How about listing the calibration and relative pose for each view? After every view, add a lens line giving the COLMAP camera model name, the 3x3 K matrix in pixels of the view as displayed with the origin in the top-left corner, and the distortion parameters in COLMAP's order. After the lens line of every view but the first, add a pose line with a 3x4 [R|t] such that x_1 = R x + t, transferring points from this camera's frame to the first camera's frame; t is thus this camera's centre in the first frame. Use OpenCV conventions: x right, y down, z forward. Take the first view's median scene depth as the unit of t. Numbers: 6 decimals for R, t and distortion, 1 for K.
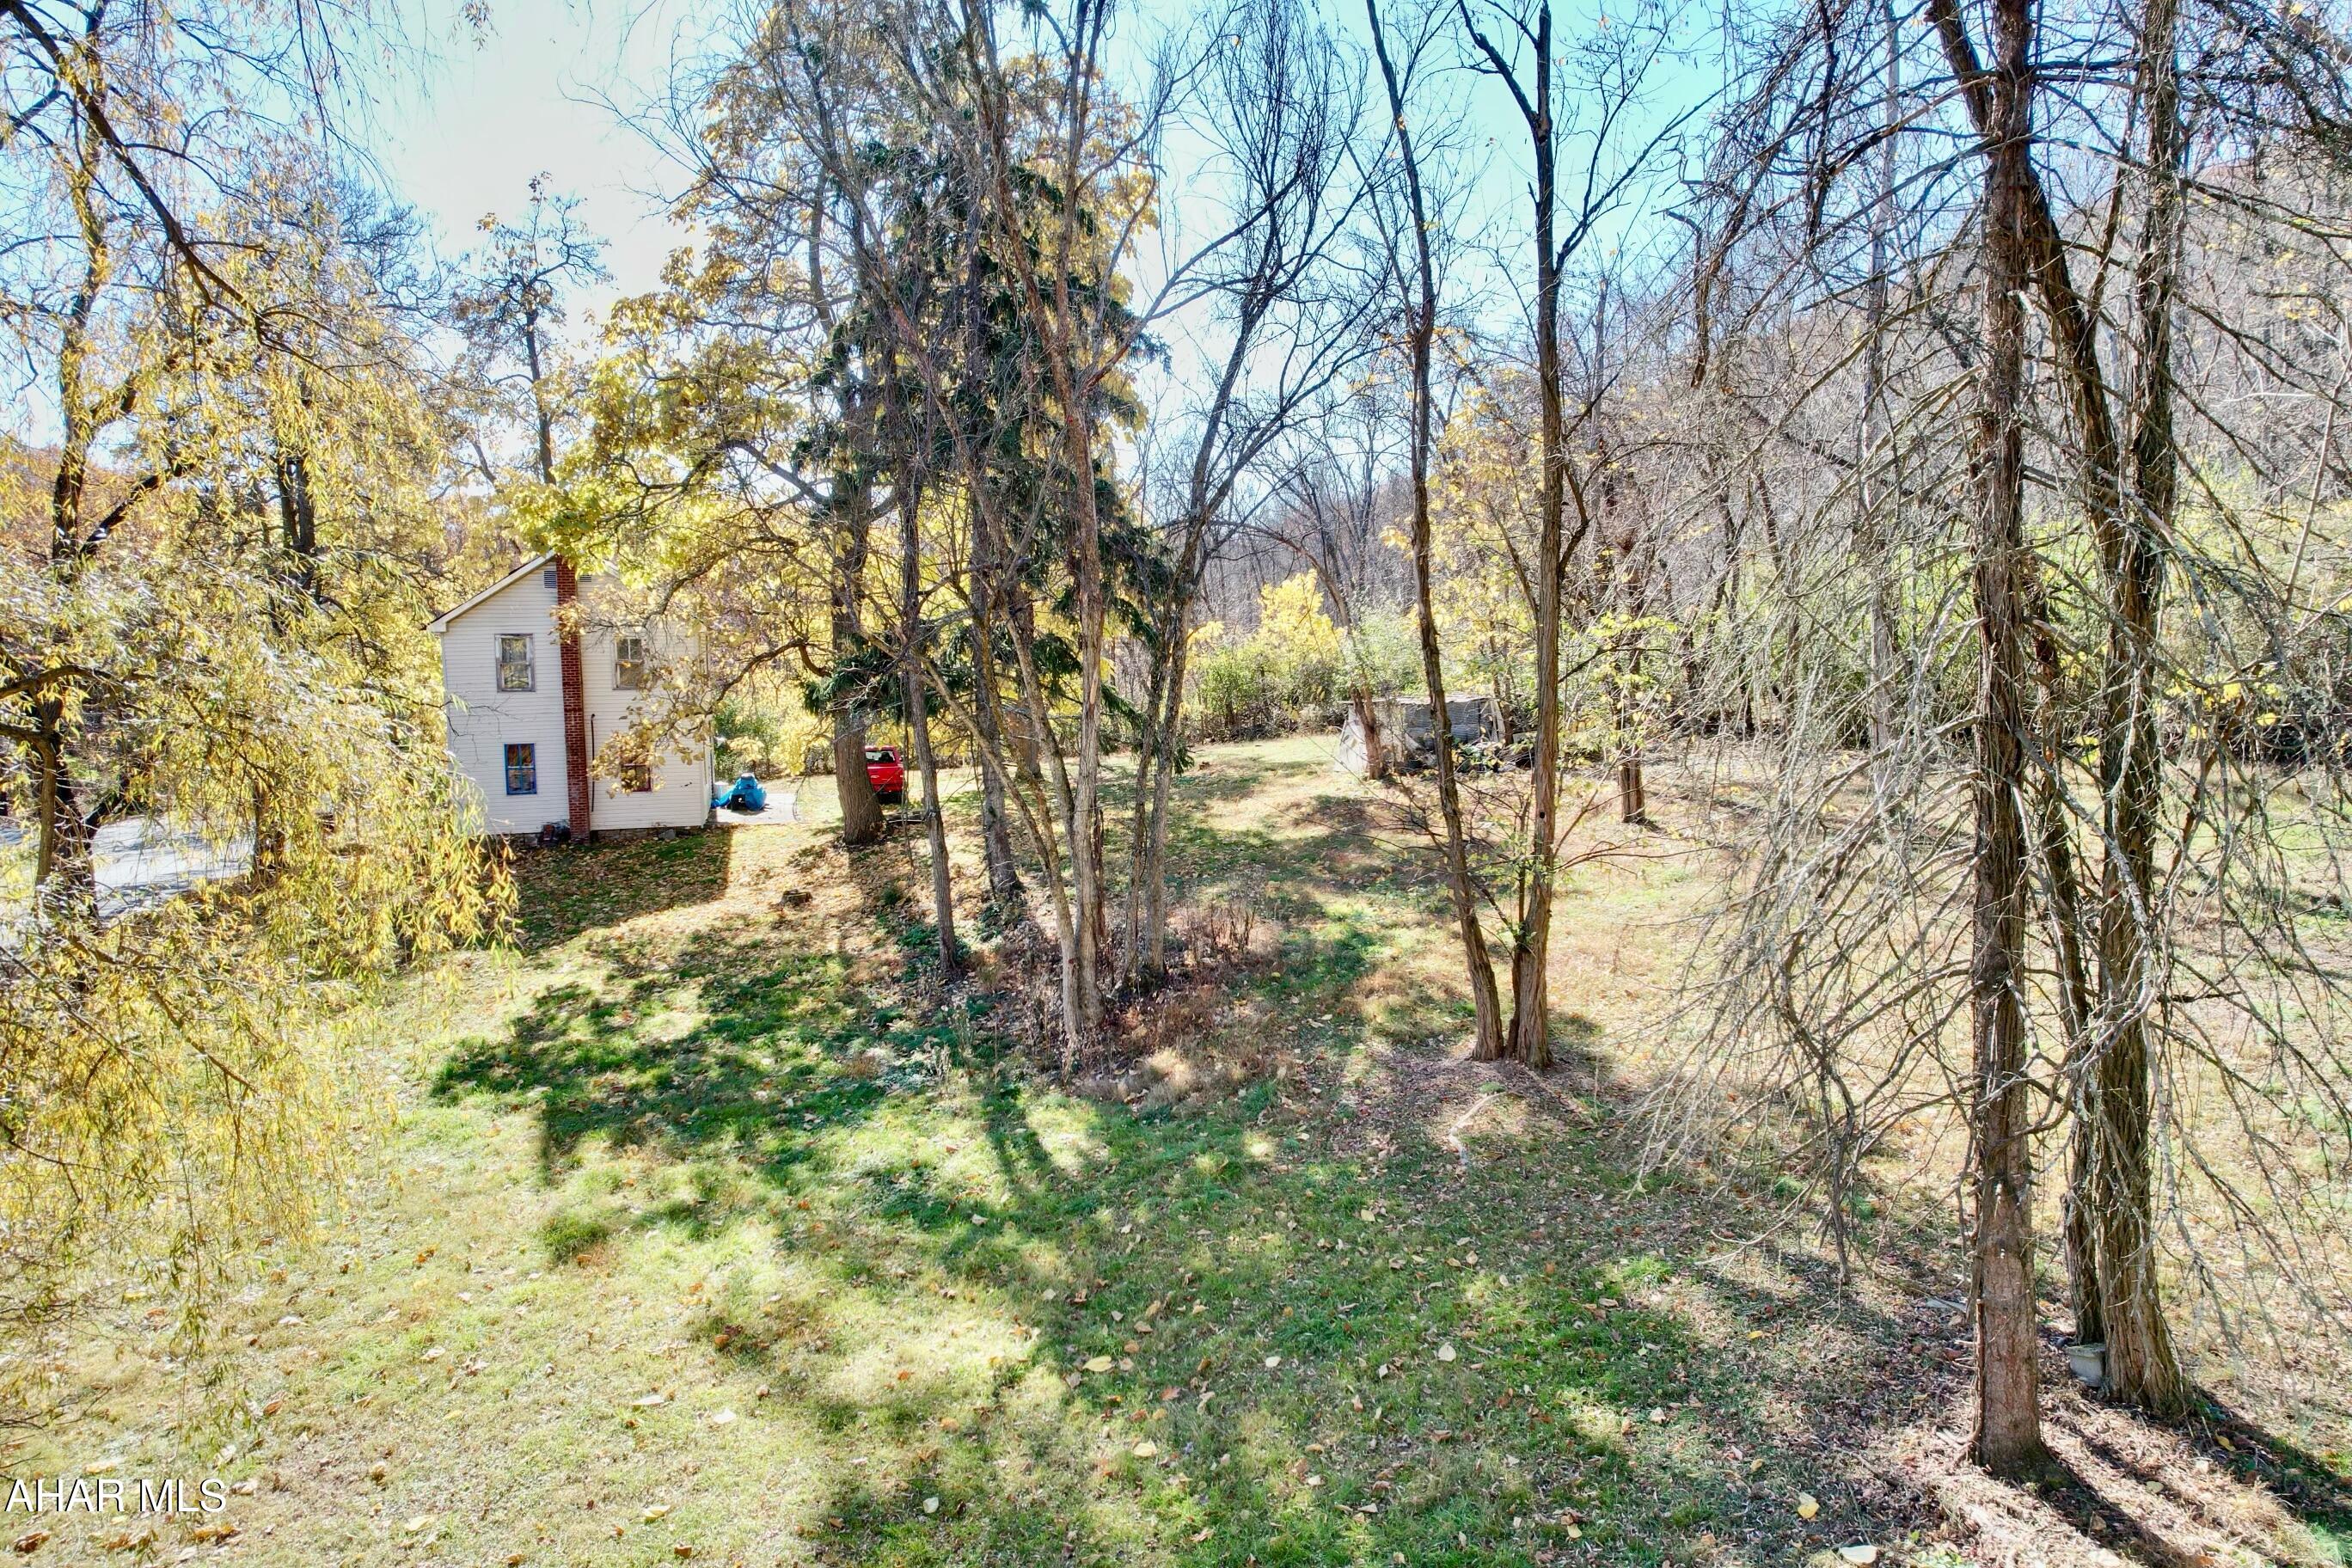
lens RADIAL K [[1513.9, 0, 1176.0], [0, 1513.9, 784.0], [0, 0, 1]] dist [-0.083543, 0.080239]
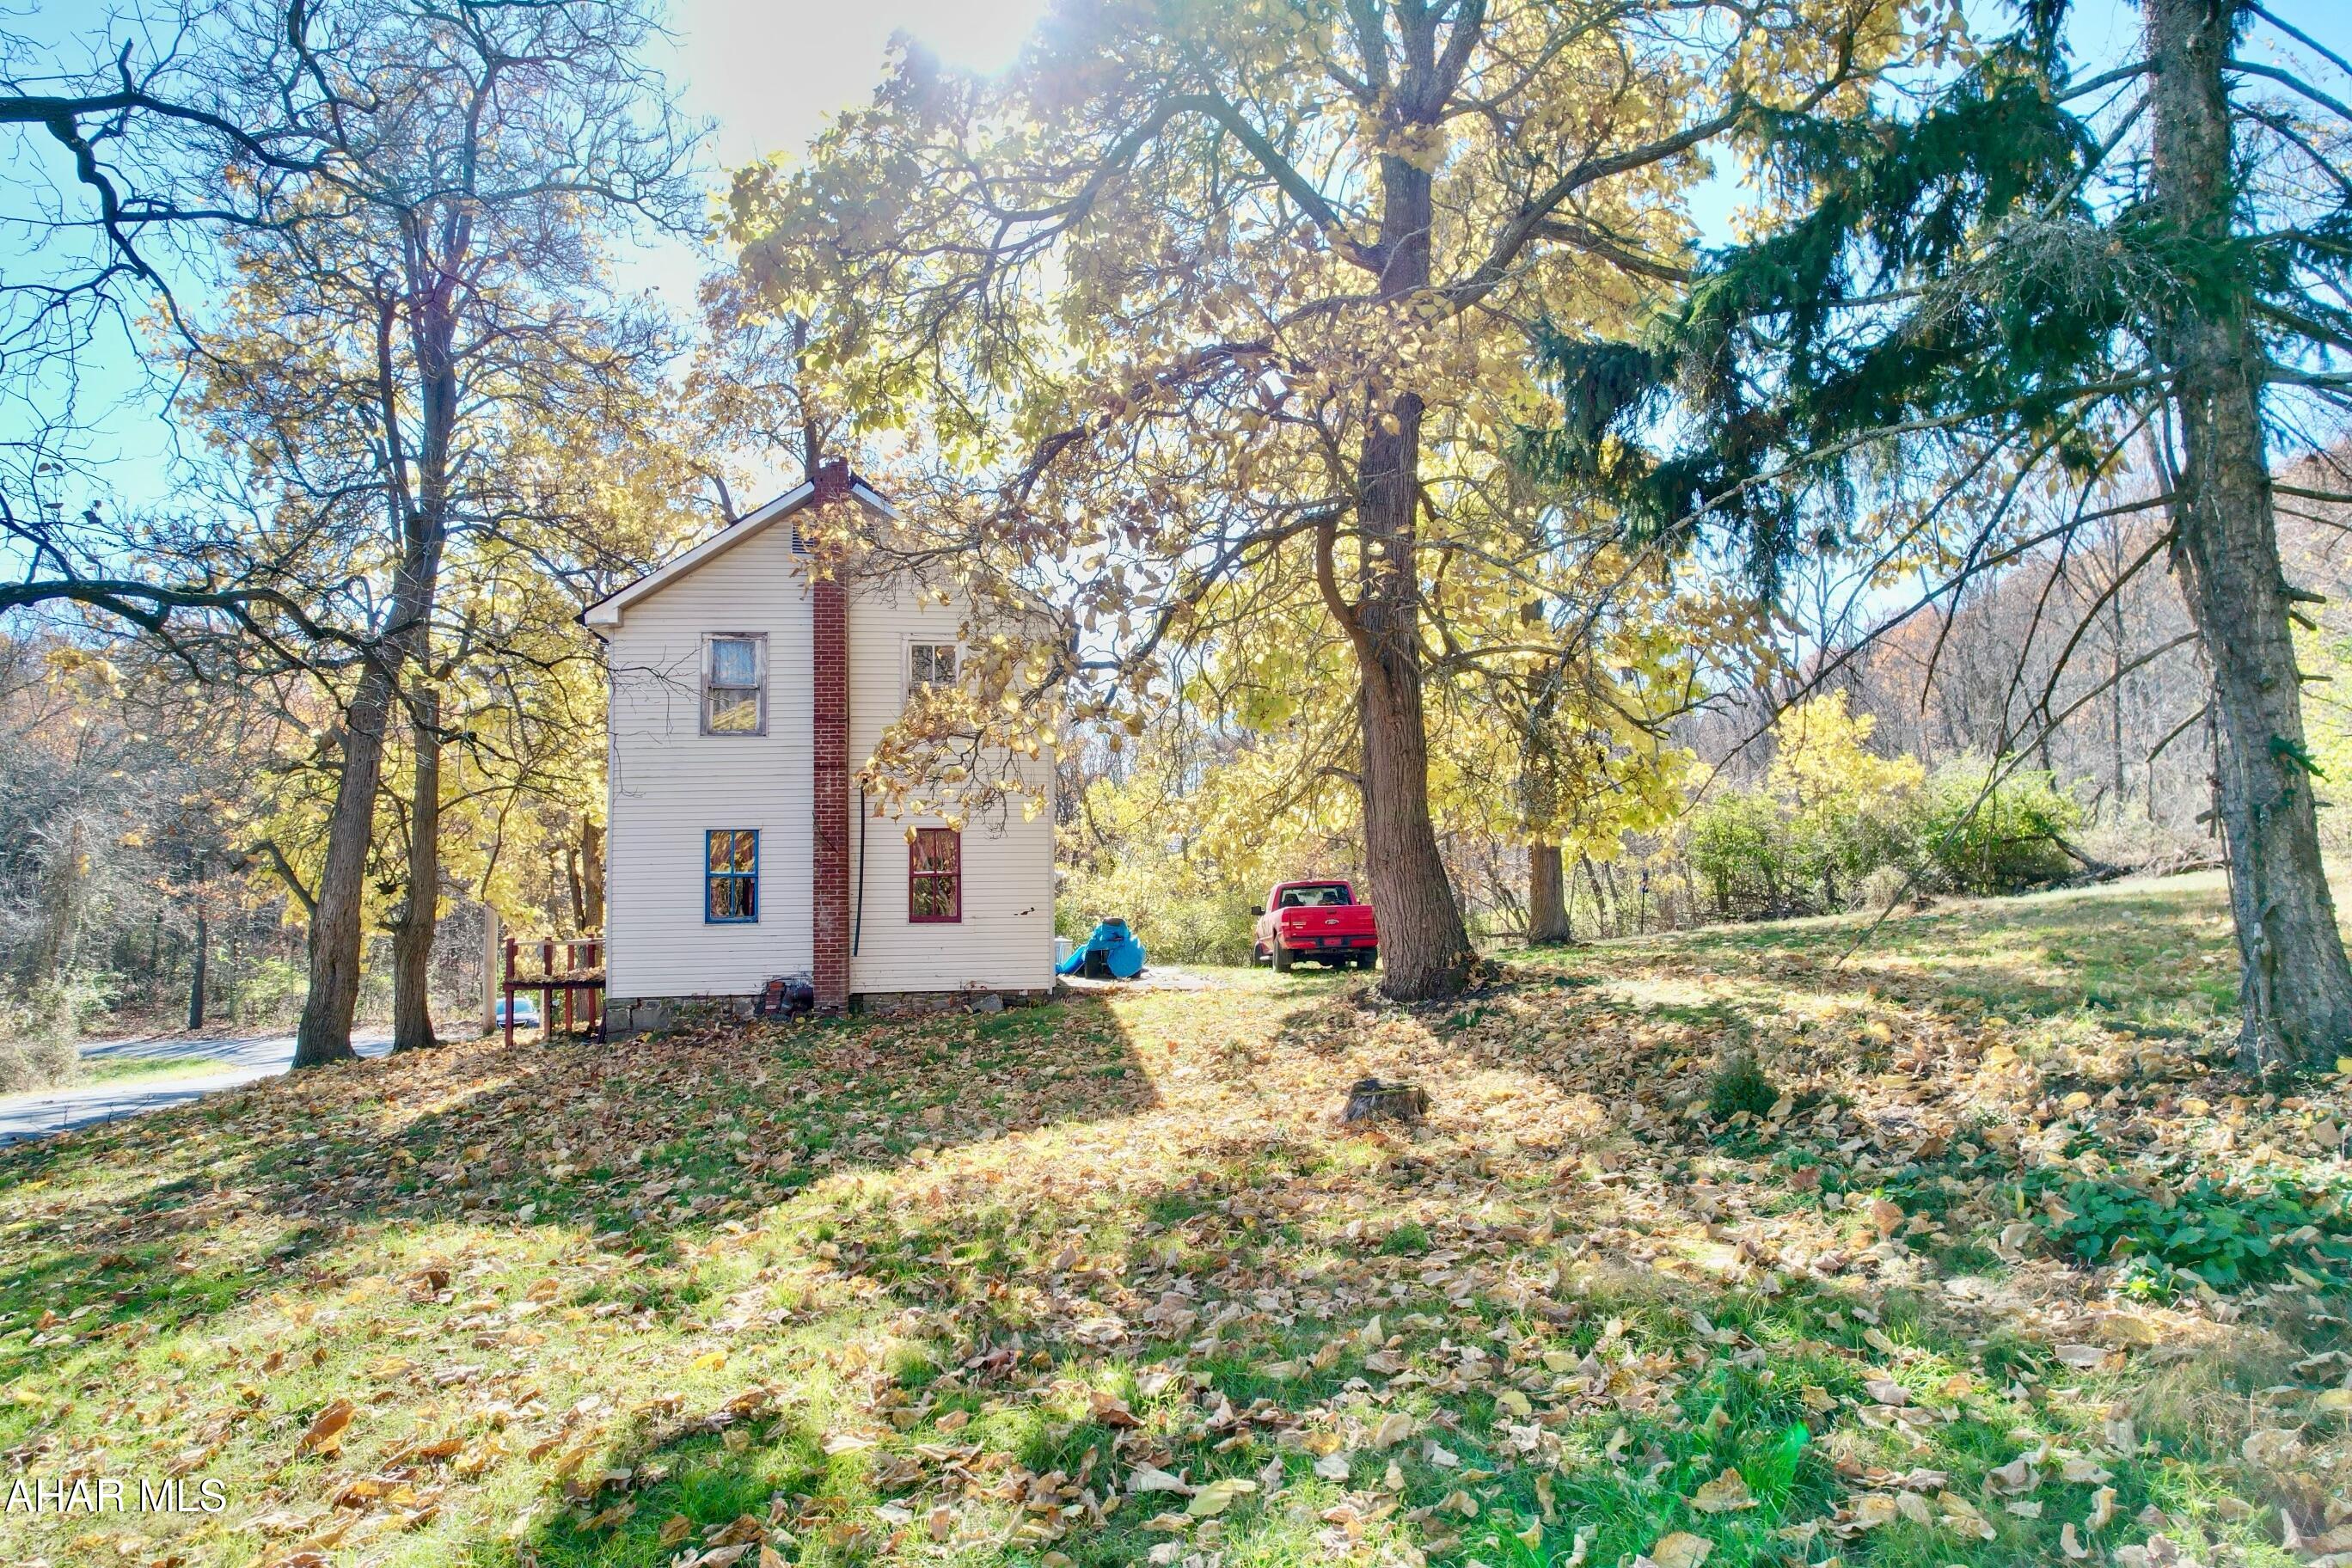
lens RADIAL K [[1513.9, 0, 1176.0], [0, 1513.9, 784.0], [0, 0, 1]] dist [-0.083543, 0.080239]
pose [[0.986882, -0.014050, -0.160831, -0.190854], [-0.013940, 0.985069, -0.171593, 0.049510], [0.160841, 0.171584, 0.971951, 0.489050]]
